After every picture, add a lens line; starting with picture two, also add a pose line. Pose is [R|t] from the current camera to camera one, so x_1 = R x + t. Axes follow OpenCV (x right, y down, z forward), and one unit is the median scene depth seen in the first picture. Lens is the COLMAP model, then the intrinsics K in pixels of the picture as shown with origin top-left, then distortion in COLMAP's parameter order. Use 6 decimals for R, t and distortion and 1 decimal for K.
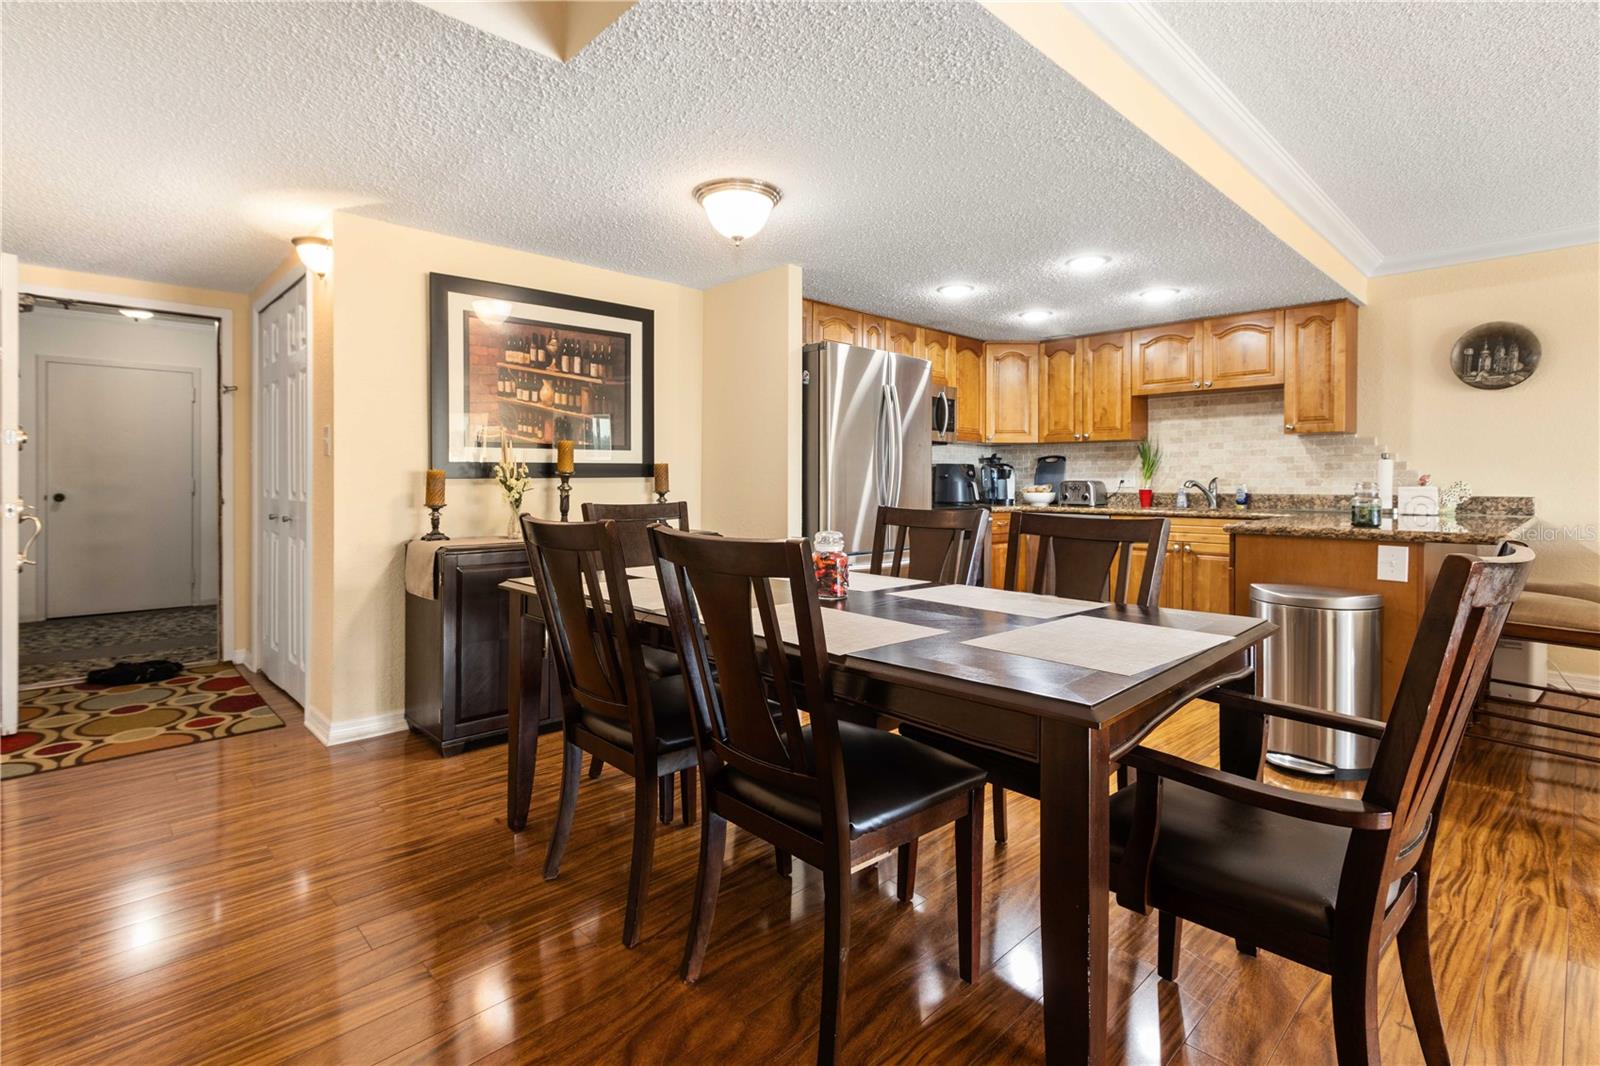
lens RADIAL K [[769.3, 0, 756.1], [0, 769.3, 483.4], [0, 0, 1]] dist [0.008151, -0.002660]
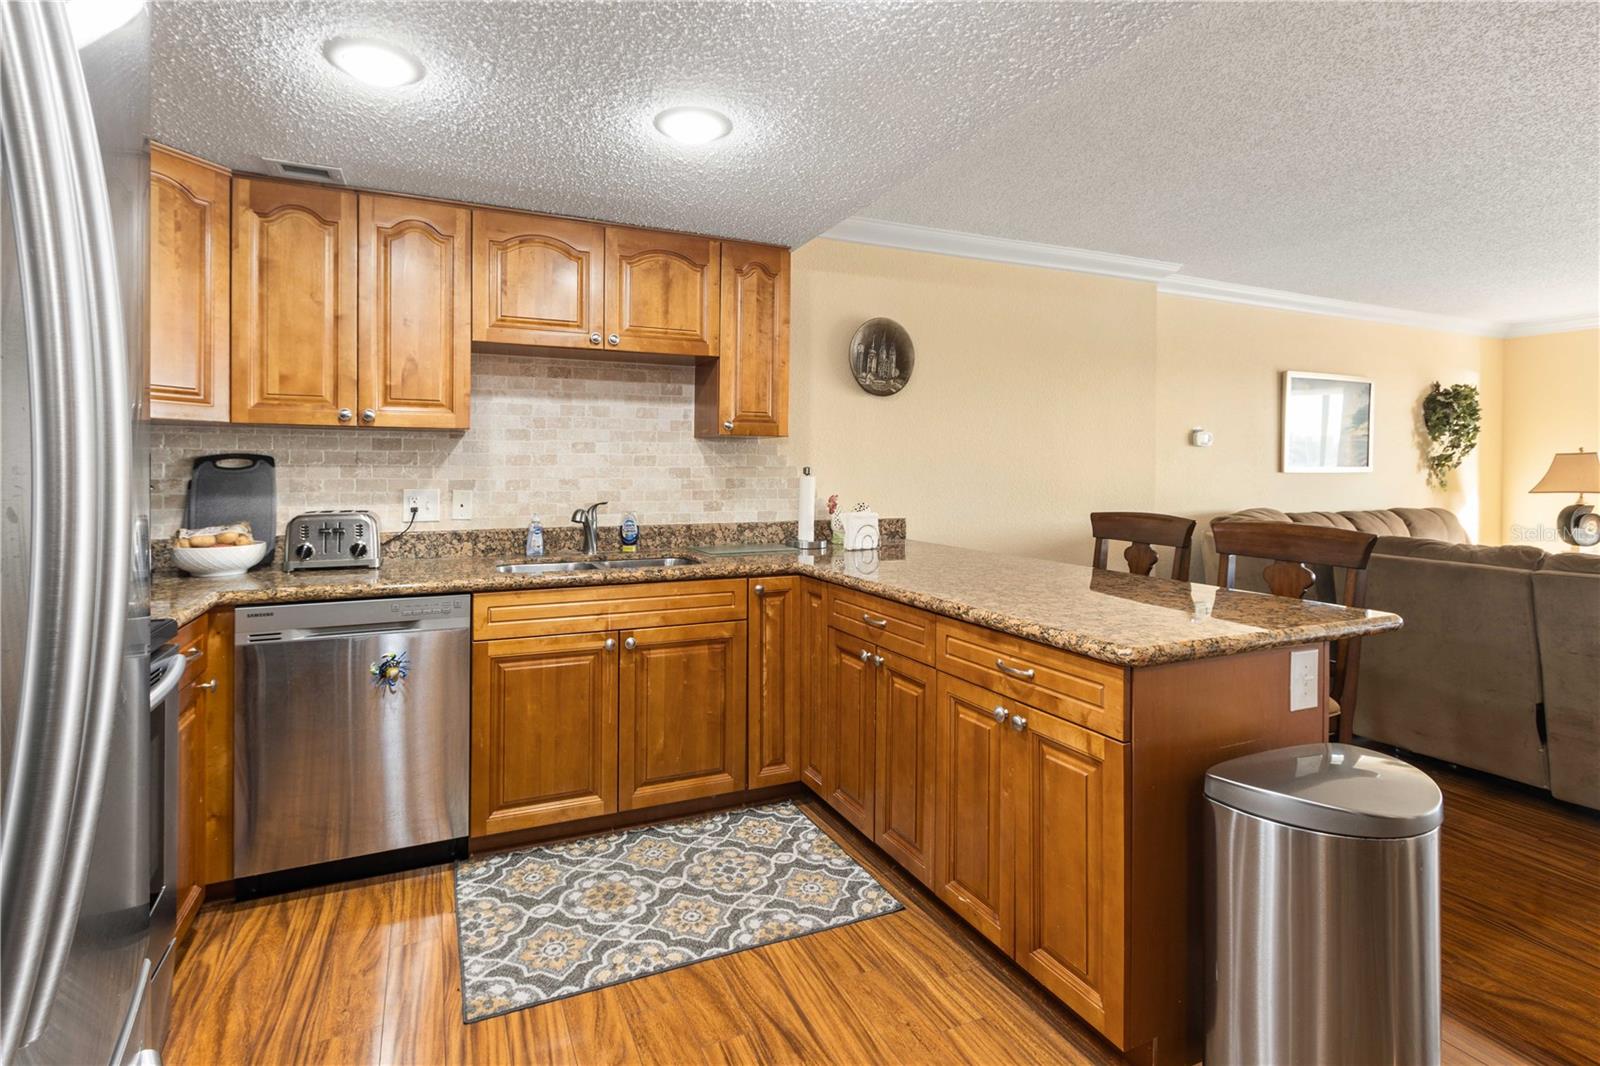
lens RADIAL K [[769.3, 0, 785.3], [0, 769.3, 471.4], [0, 0, 1]] dist [0.008151, -0.002660]
pose [[0.313806, -0.002574, 0.949484, 0.086254], [0.000514, 0.999997, 0.002541, -0.033264], [-0.949487, -0.000309, 0.313806, 0.706926]]
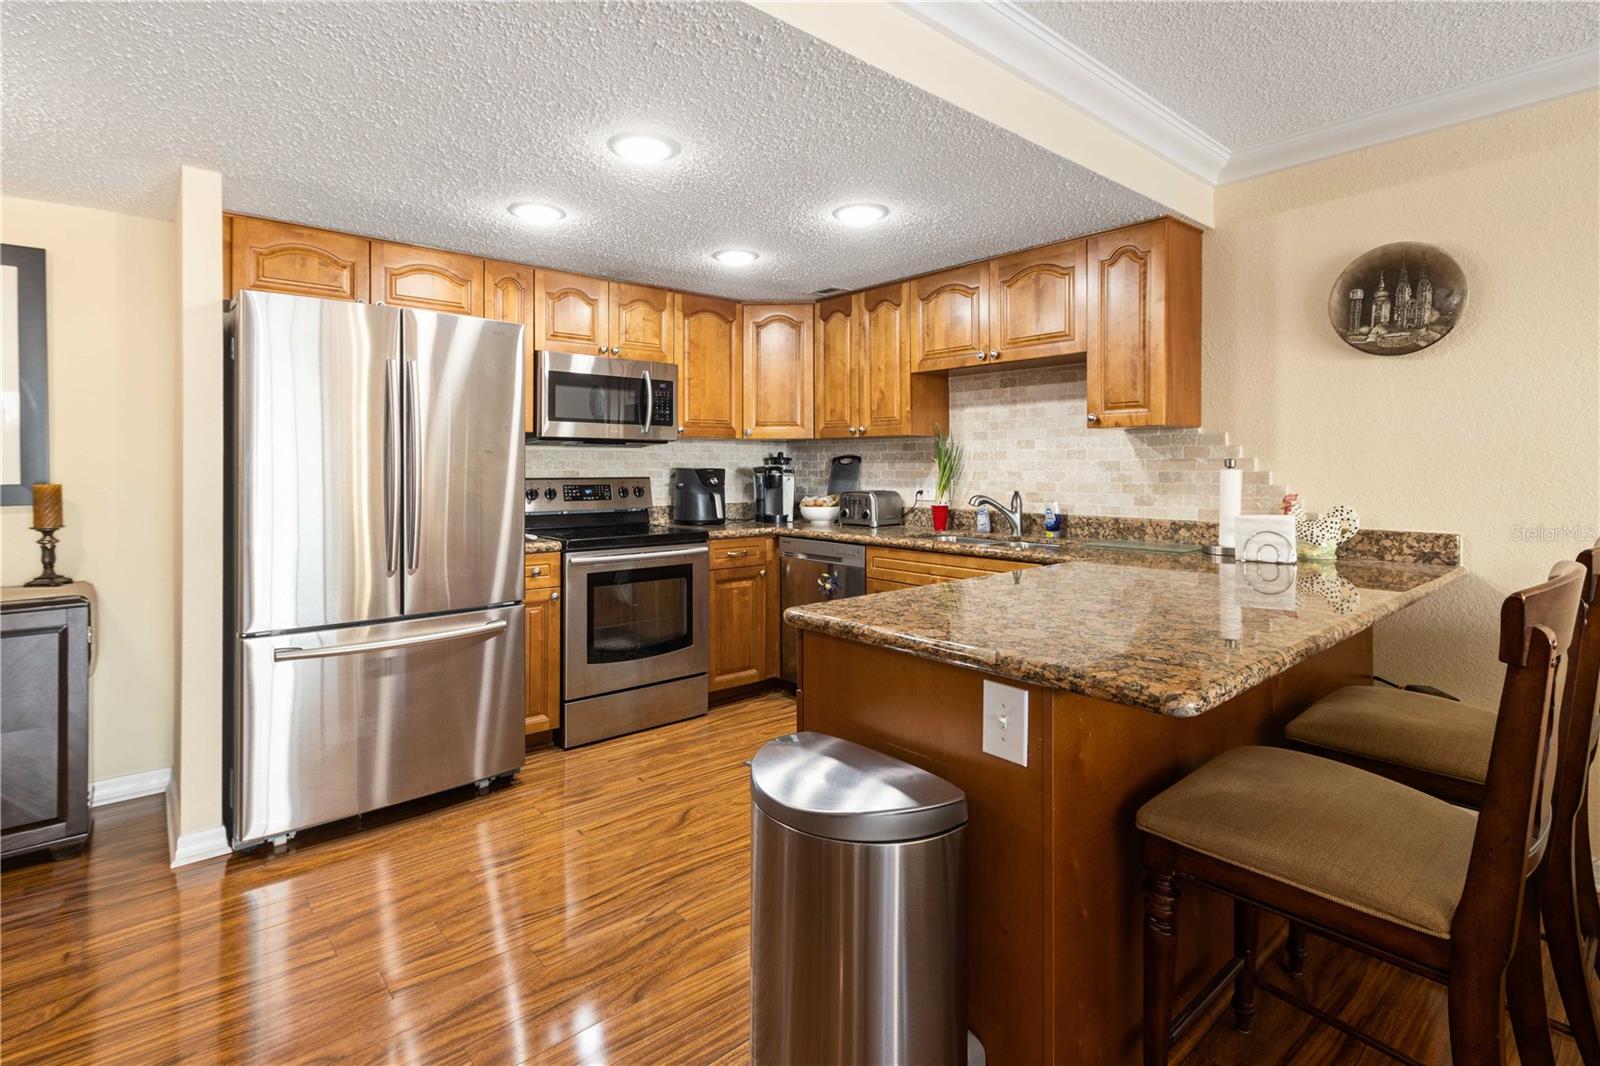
lens RADIAL K [[769.3, 0, 753.3], [0, 769.3, 466.4], [0, 0, 1]] dist [0.008151, -0.002660]
pose [[0.998480, -0.004158, -0.054950, 0.413569], [0.004069, 0.999990, -0.001726, -0.030133], [0.054956, 0.001500, 0.998488, 0.313343]]
